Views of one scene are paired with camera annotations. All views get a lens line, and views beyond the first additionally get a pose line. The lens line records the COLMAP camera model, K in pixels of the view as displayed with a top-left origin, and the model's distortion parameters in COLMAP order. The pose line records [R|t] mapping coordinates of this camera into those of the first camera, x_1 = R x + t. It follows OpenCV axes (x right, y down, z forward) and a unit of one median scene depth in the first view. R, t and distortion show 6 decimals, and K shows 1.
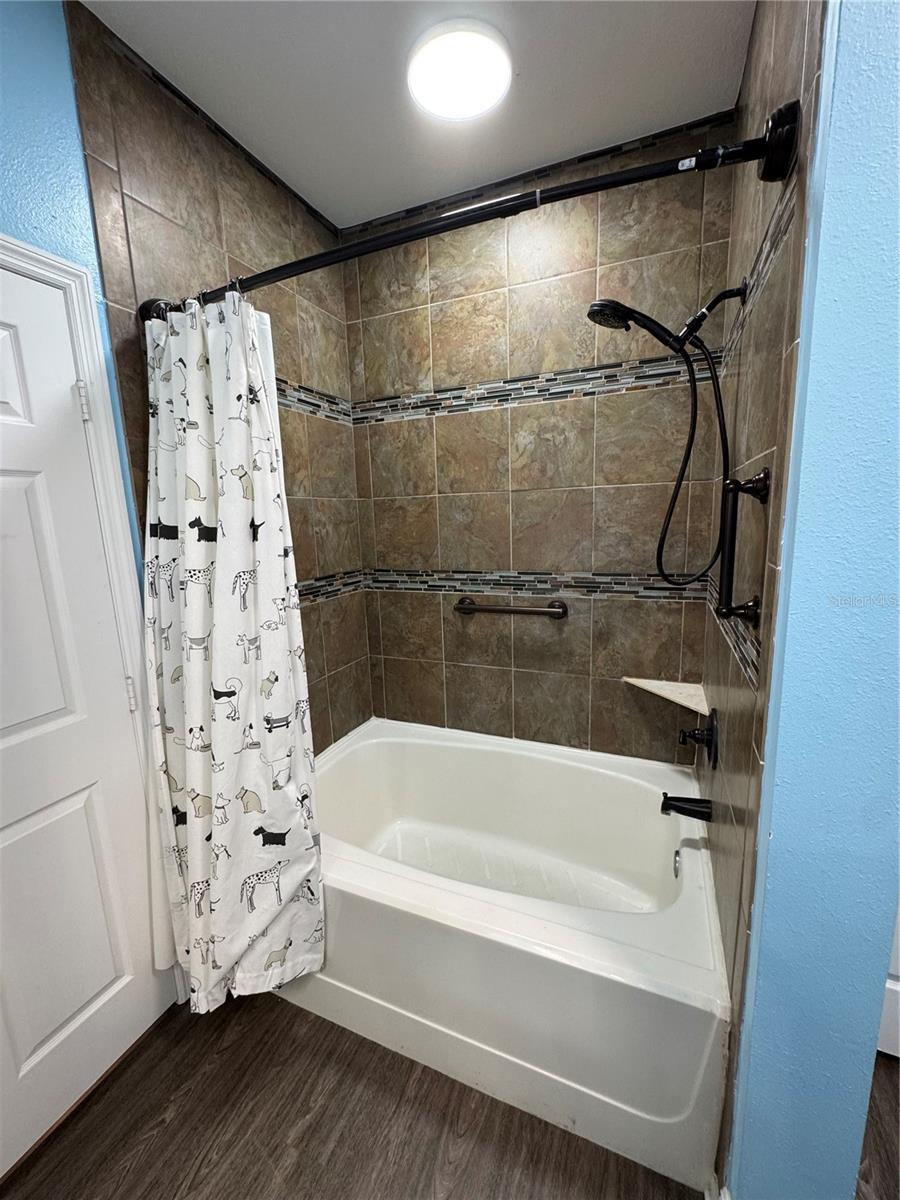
lens RADIAL K [[479.2, 0, 448.1], [0, 479.2, 599.1], [0, 0, 1]] dist [-0.004091, 0.000412]
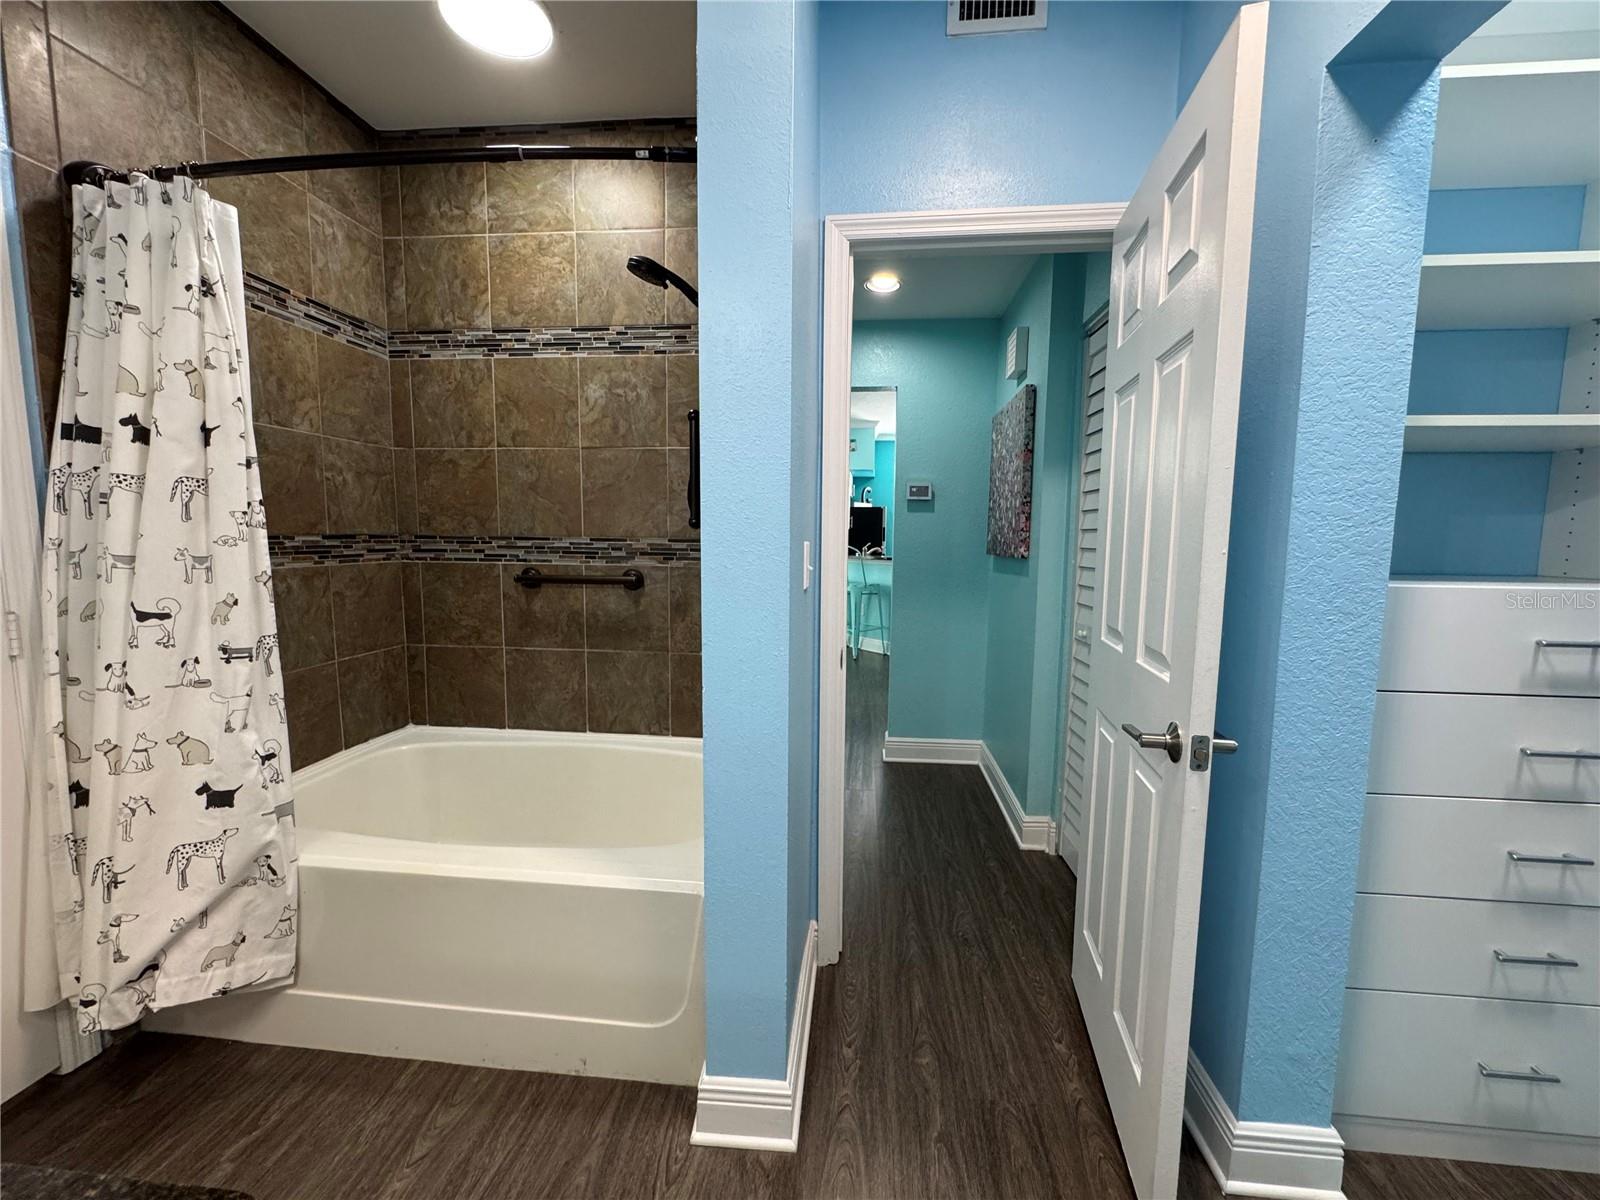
lens RADIAL K [[638.9, 0, 798.8], [0, 638.9, 597.3], [0, 0, 1]] dist [-0.004091, 0.000412]
pose [[0.952934, 0.014150, 0.302848, 0.176516], [0.008247, 0.997331, -0.072550, 0.160331], [-0.303067, 0.071633, 0.950273, -0.273324]]
